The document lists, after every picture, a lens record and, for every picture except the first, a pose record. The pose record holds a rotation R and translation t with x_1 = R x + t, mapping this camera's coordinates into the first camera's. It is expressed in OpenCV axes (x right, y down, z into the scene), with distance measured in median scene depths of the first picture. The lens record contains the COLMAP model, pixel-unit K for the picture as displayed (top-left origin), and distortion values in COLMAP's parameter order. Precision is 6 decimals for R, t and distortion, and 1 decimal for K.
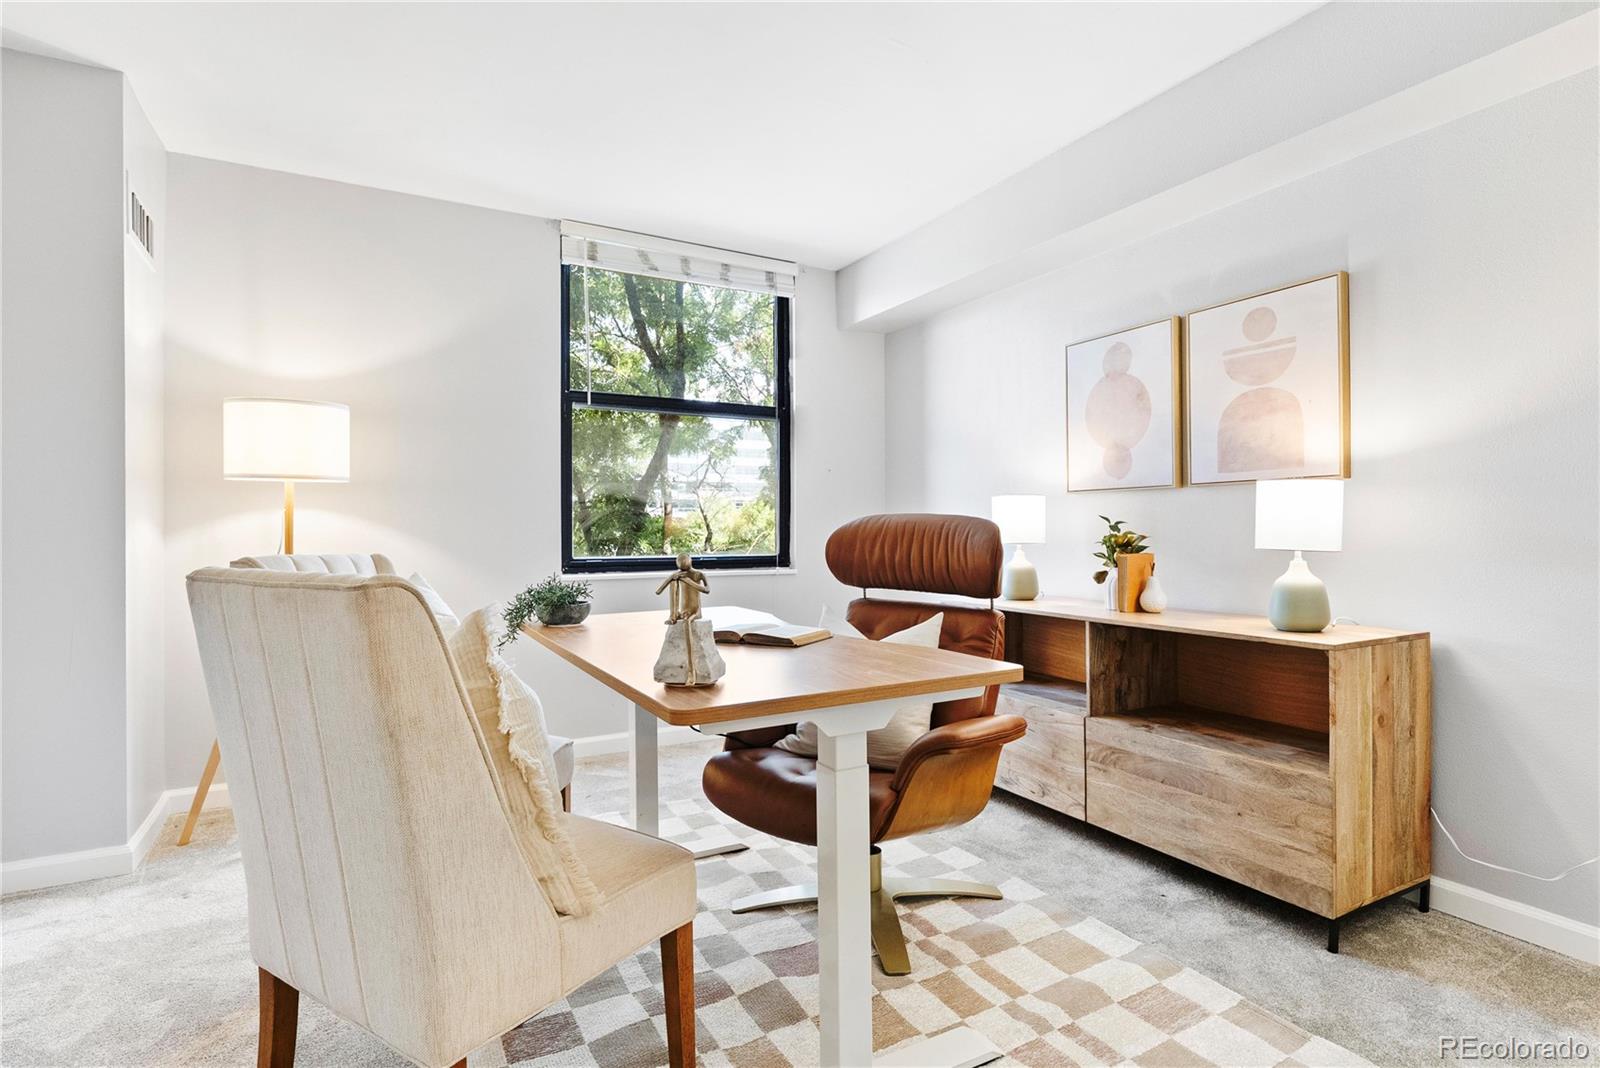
lens RADIAL K [[814.1, 0, 804.3], [0, 814.1, 532.6], [0, 0, 1]] dist [-0.005824, -0.001076]
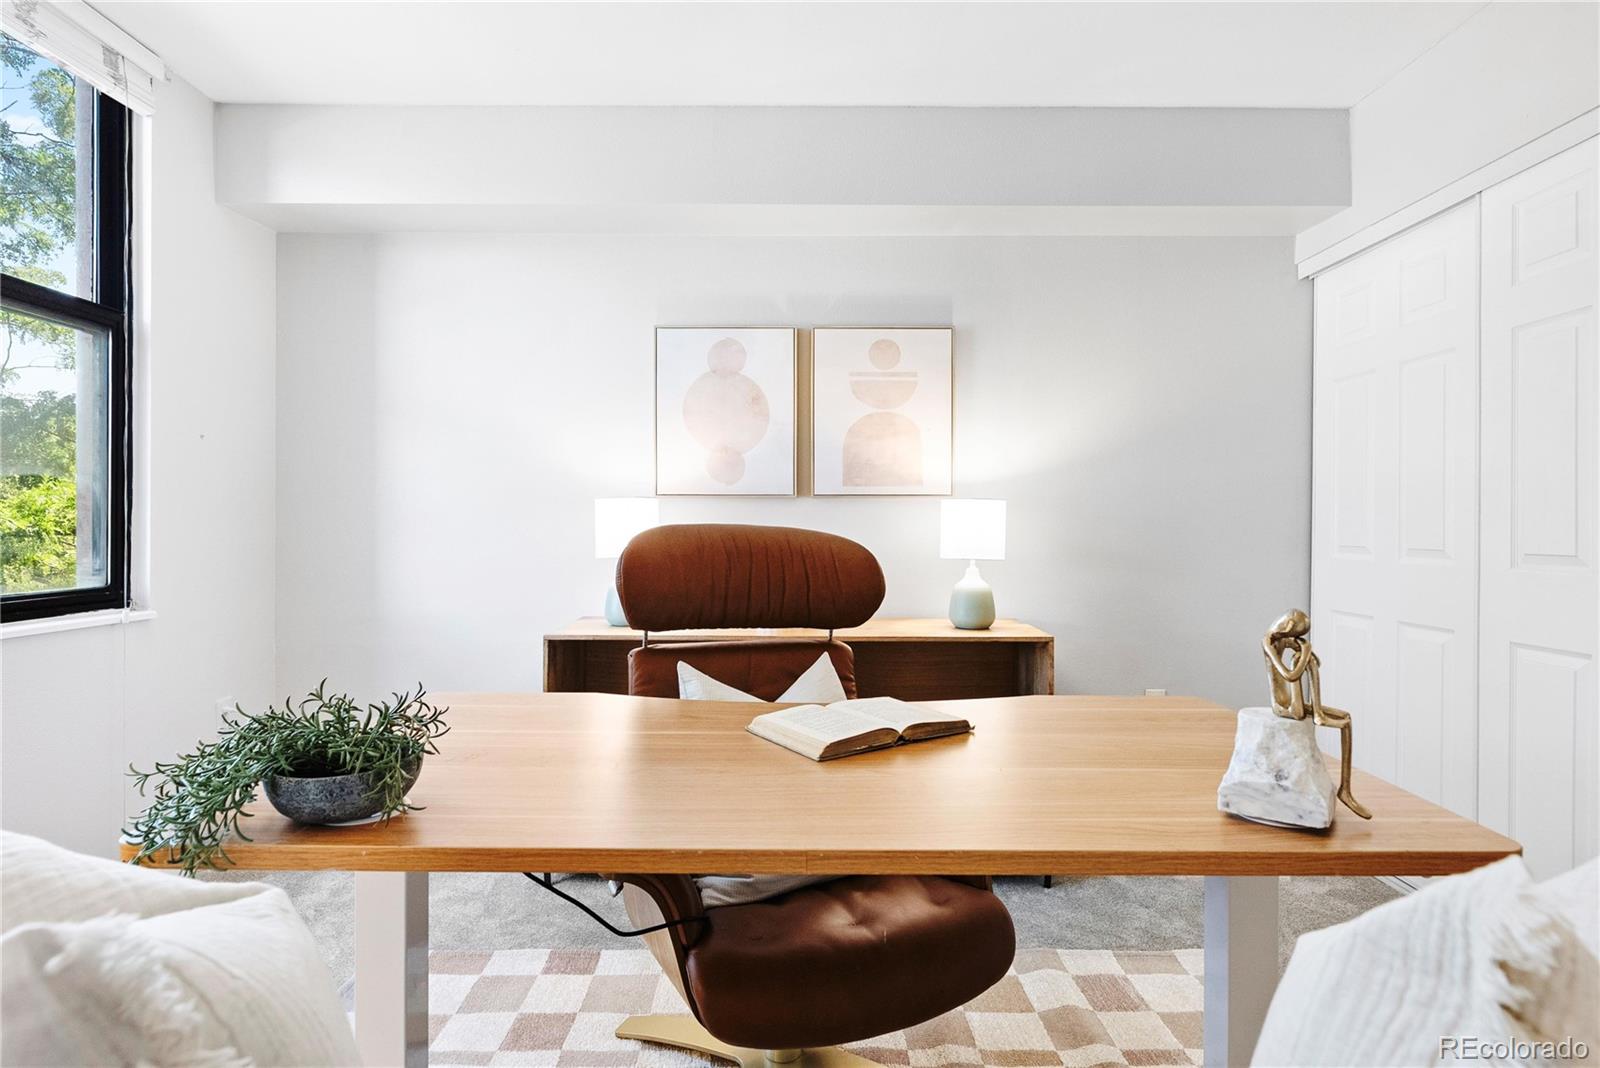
lens RADIAL K [[814.1, 0, 808.3], [0, 814.1, 532.2], [0, 0, 1]] dist [-0.005824, -0.001076]
pose [[0.472522, 0.000683, 0.881319, -0.446364], [-0.002187, 0.999998, 0.000398, -0.014111], [-0.881316, -0.002116, 0.472522, 0.545800]]
